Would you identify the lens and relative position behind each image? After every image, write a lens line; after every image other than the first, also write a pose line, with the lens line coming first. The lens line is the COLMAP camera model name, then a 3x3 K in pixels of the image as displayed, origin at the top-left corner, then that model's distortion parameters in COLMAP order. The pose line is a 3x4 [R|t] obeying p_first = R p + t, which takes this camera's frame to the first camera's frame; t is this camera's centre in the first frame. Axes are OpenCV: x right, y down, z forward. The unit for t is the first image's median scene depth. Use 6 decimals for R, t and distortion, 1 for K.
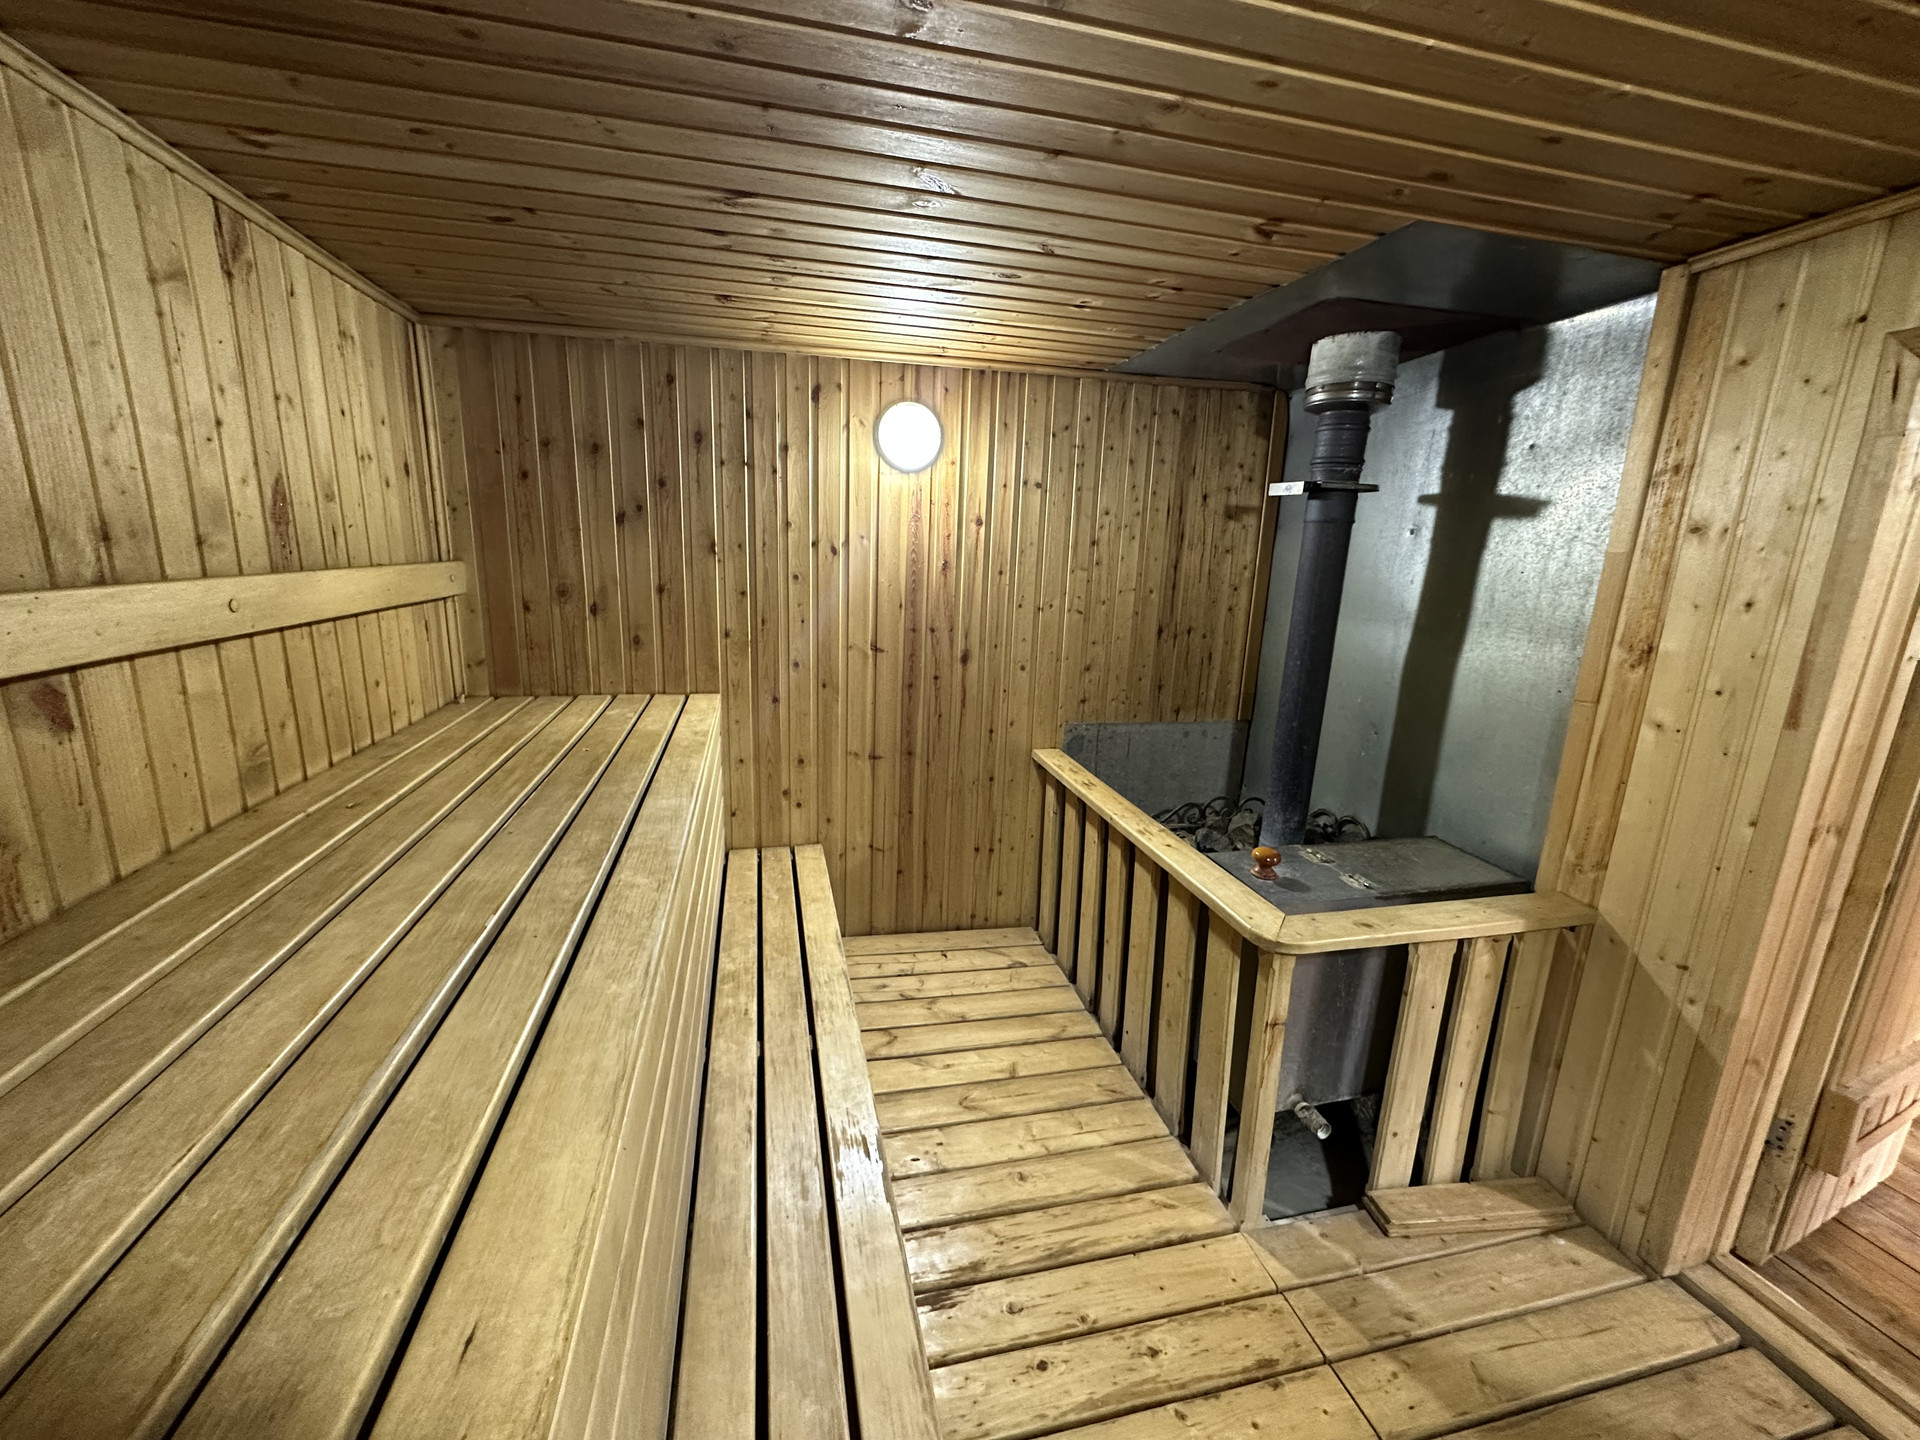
lens RADIAL K [[767.8, 0, 956.0], [0, 767.8, 719.0], [0, 0, 1]] dist [-0.001047, 0.000403]
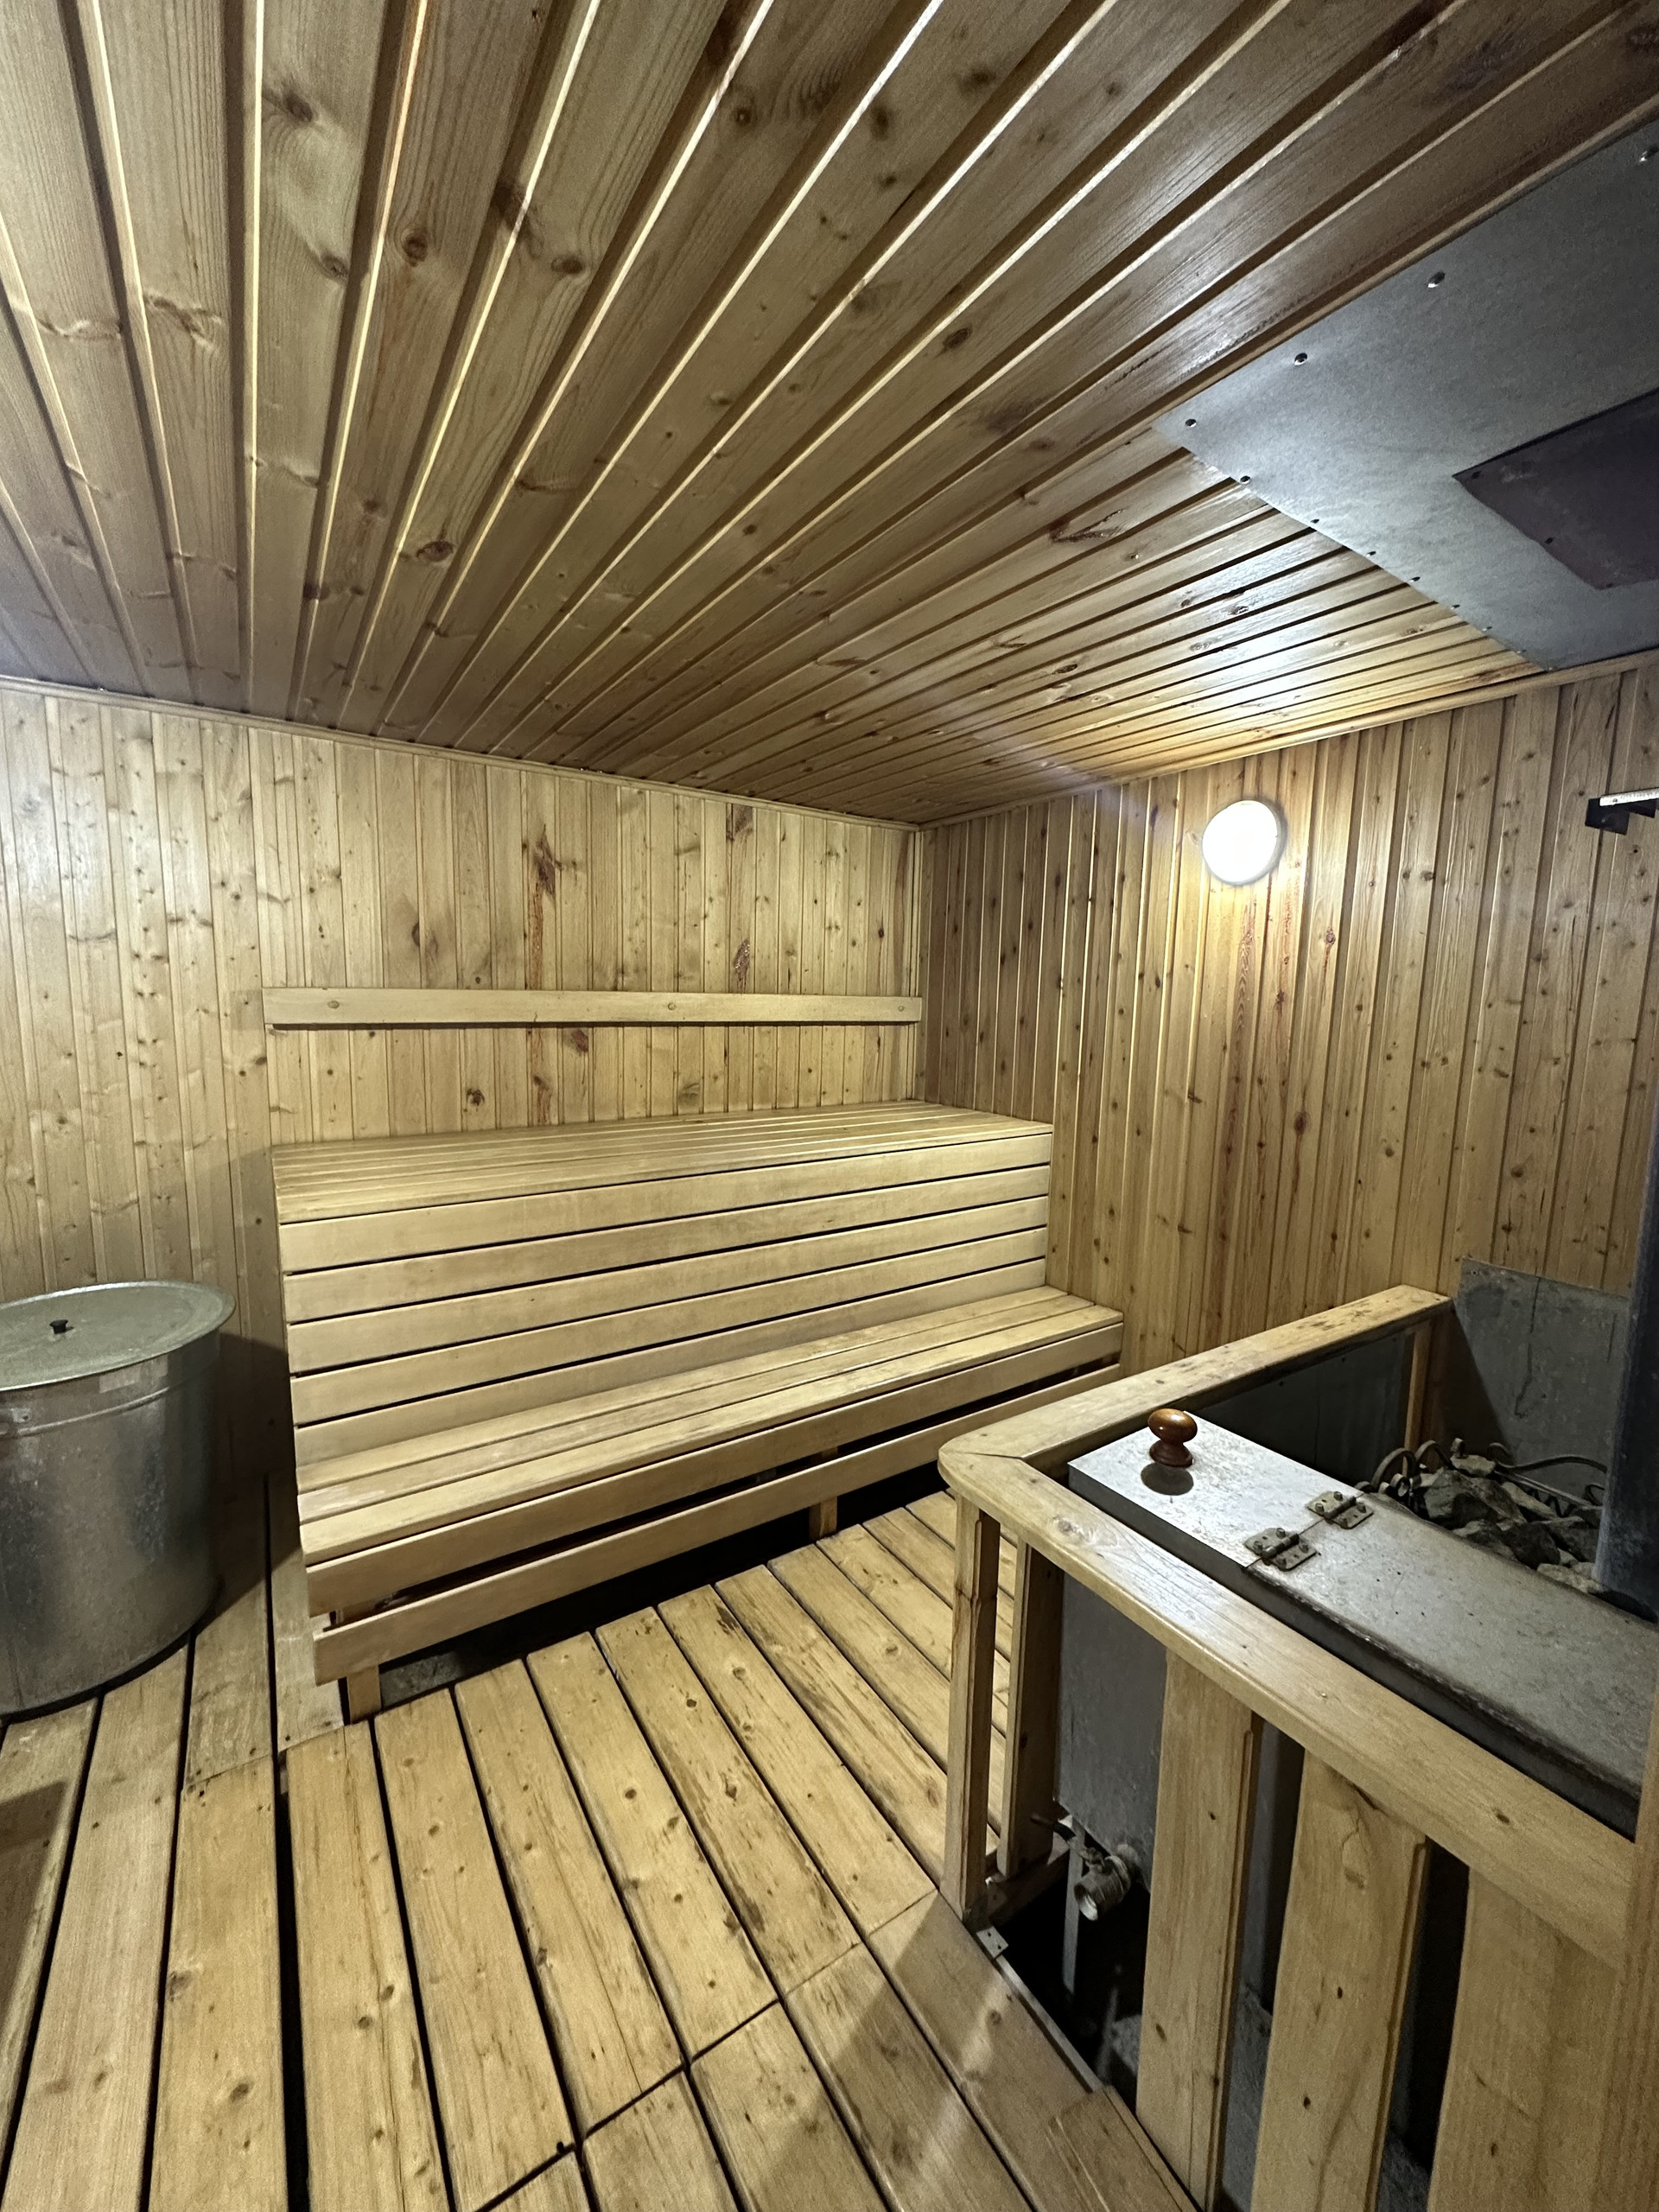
lens RADIAL K [[884.6, 0, 835.0], [0, 884.6, 1102.9], [0, 0, 1]] dist [-0.001047, 0.000403]
pose [[0.336329, 0.094840, -0.936957, 0.720033], [-0.217582, 0.975823, 0.020671, -0.023334], [0.916264, 0.196913, 0.348833, 0.339502]]
